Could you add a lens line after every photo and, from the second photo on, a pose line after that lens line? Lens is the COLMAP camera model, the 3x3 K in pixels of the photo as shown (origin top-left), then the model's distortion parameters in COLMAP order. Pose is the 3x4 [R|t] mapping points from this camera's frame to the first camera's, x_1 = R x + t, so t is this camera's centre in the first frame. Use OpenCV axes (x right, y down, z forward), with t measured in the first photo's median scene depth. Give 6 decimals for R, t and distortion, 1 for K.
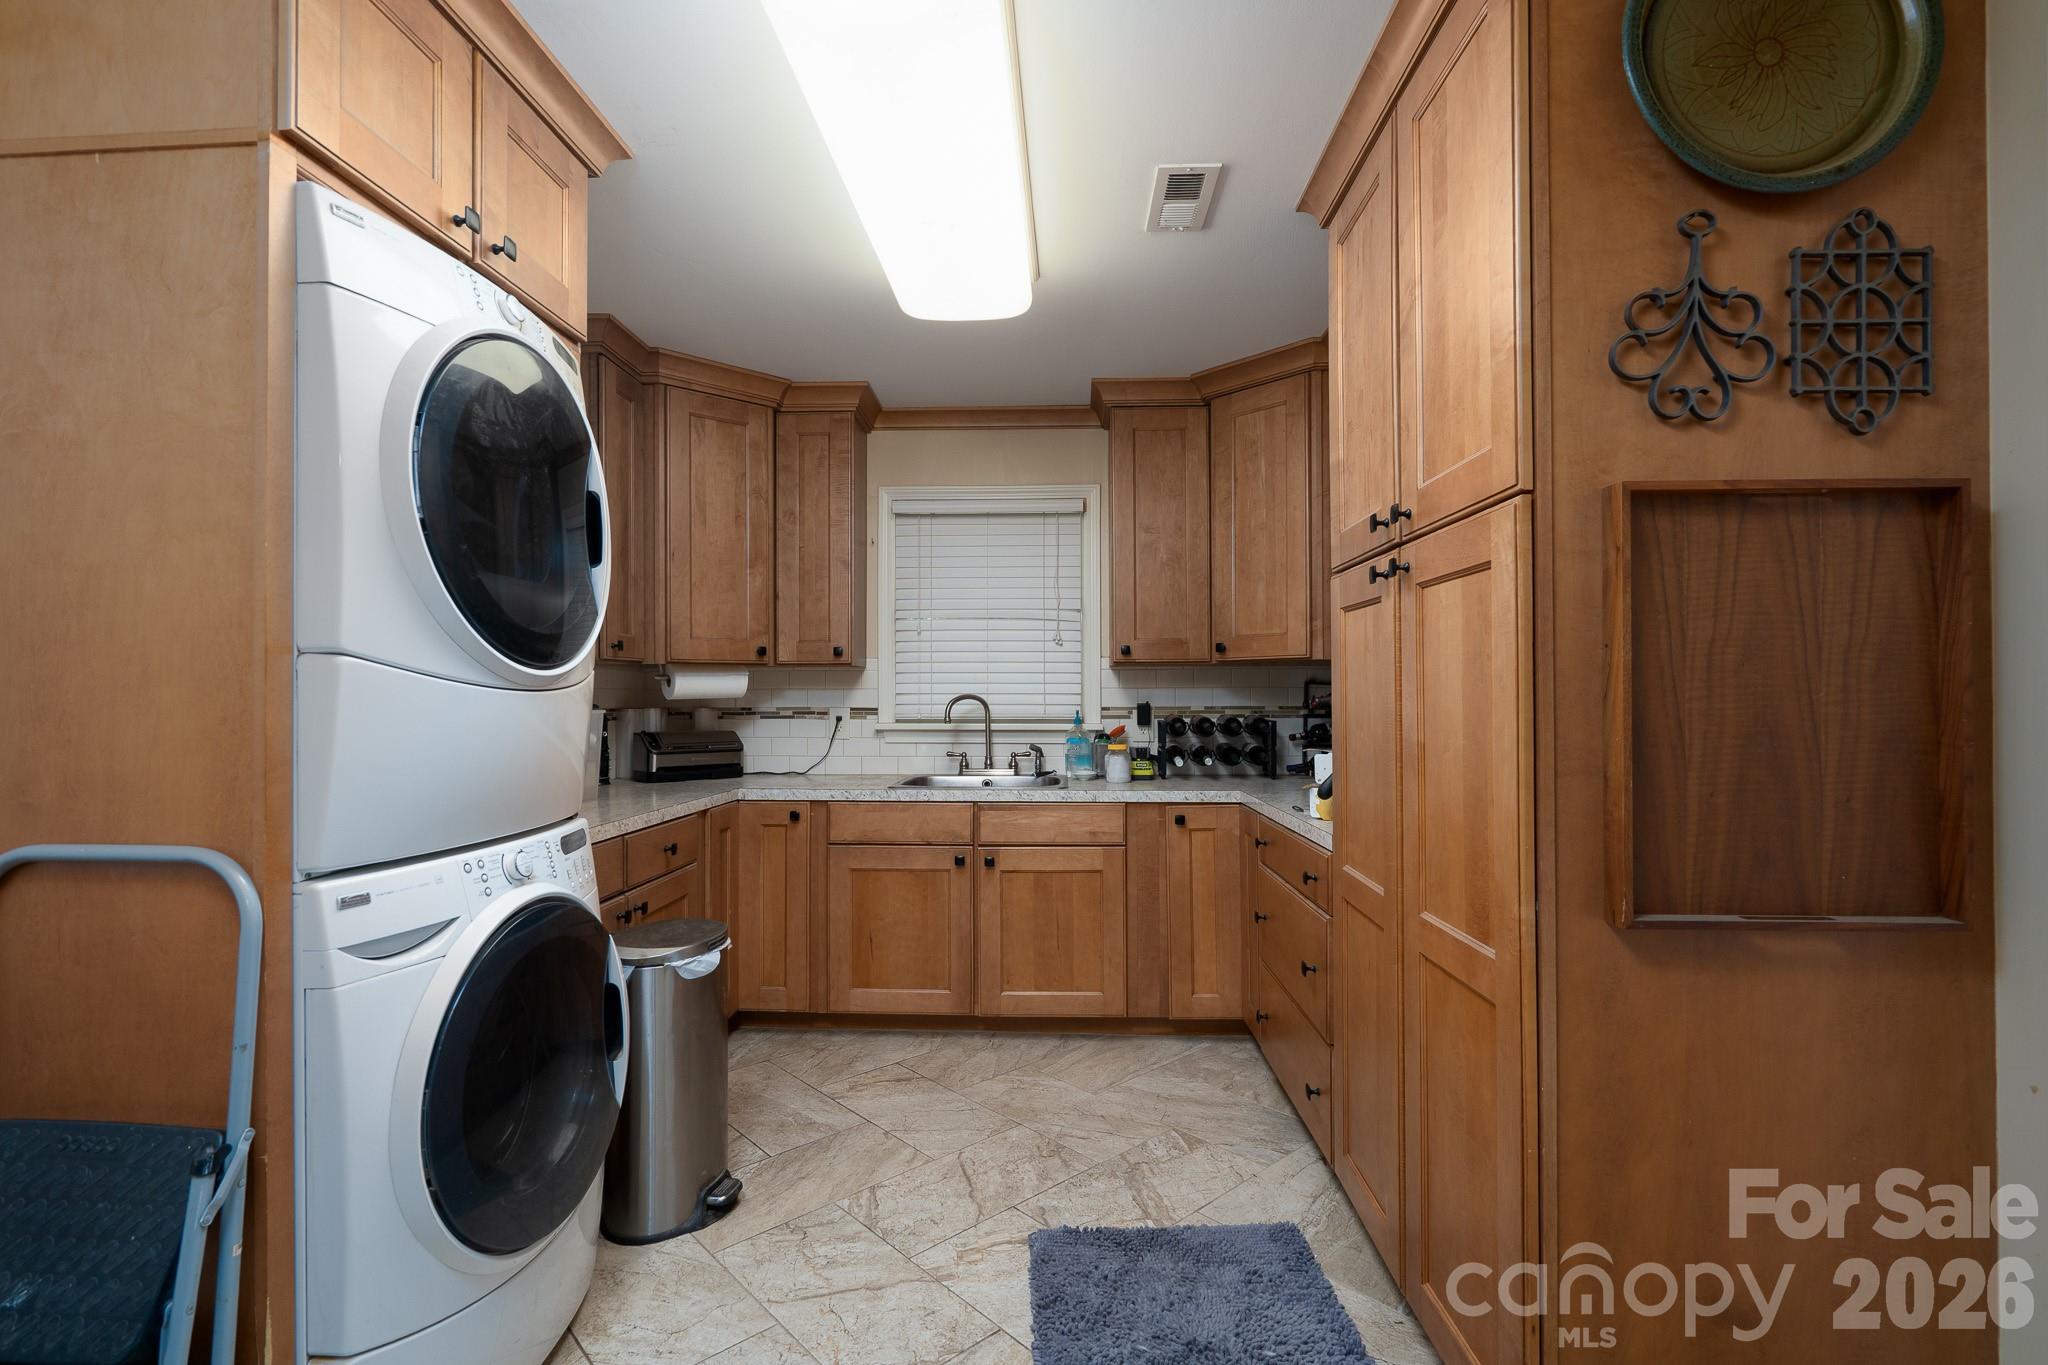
lens RADIAL K [[948.2, 0, 1021.8], [0, 948.2, 684.0], [0, 0, 1]] dist [-0.000407, 0.000044]
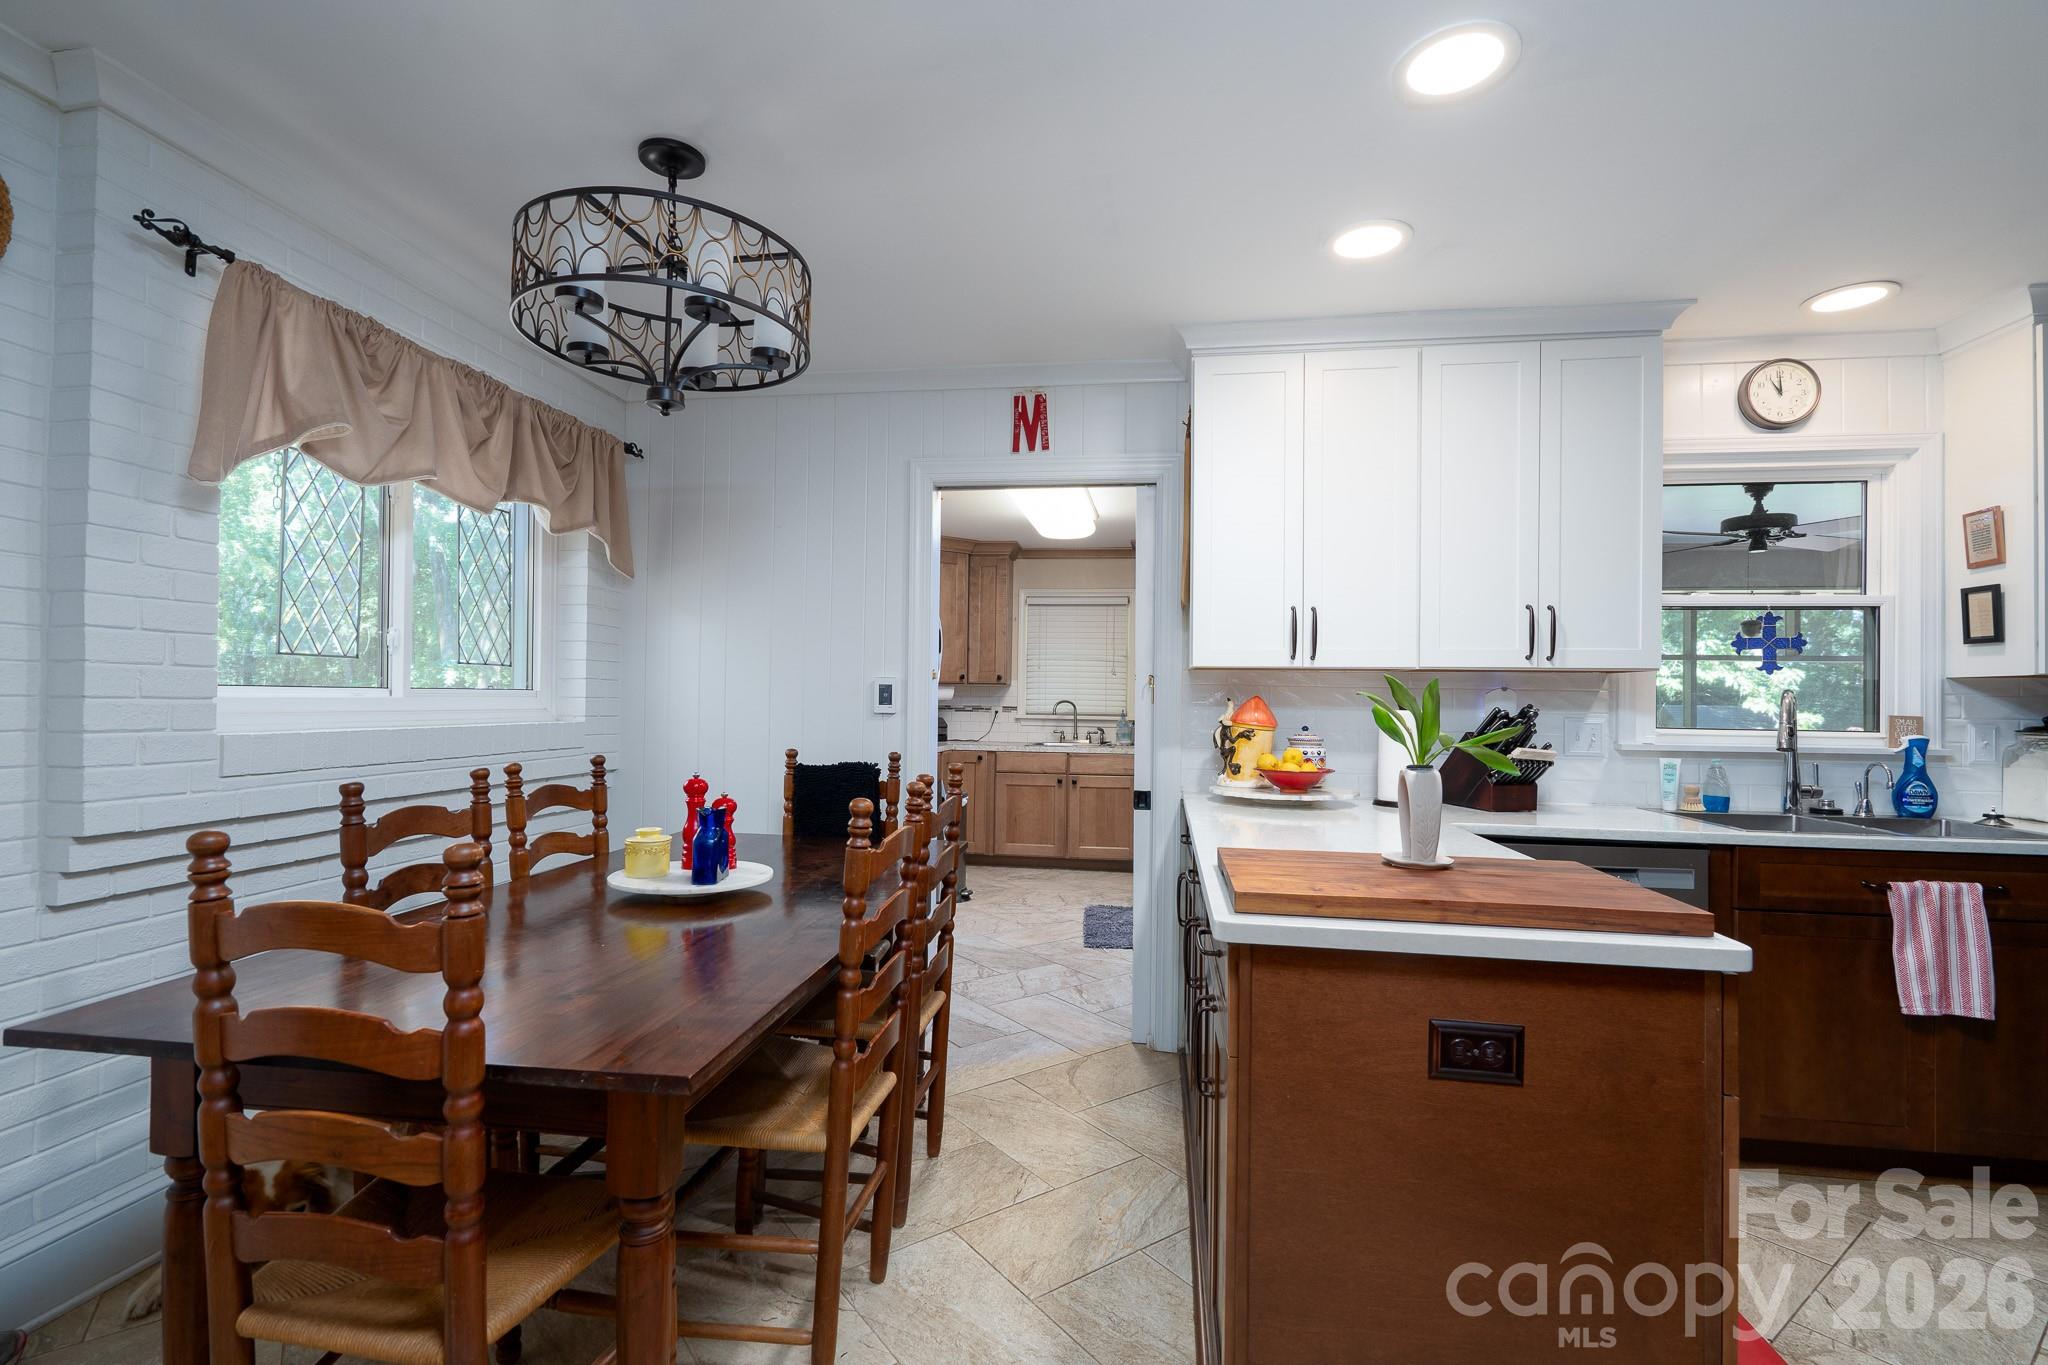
lens RADIAL K [[948.2, 0, 1030.4], [0, 948.2, 689.4], [0, 0, 1]] dist [-0.000407, 0.000044]
pose [[0.995580, 0.015203, -0.092676, 0.052838], [-0.015364, 0.999881, -0.001022, -0.008216], [0.092649, 0.002441, 0.995696, -0.952936]]
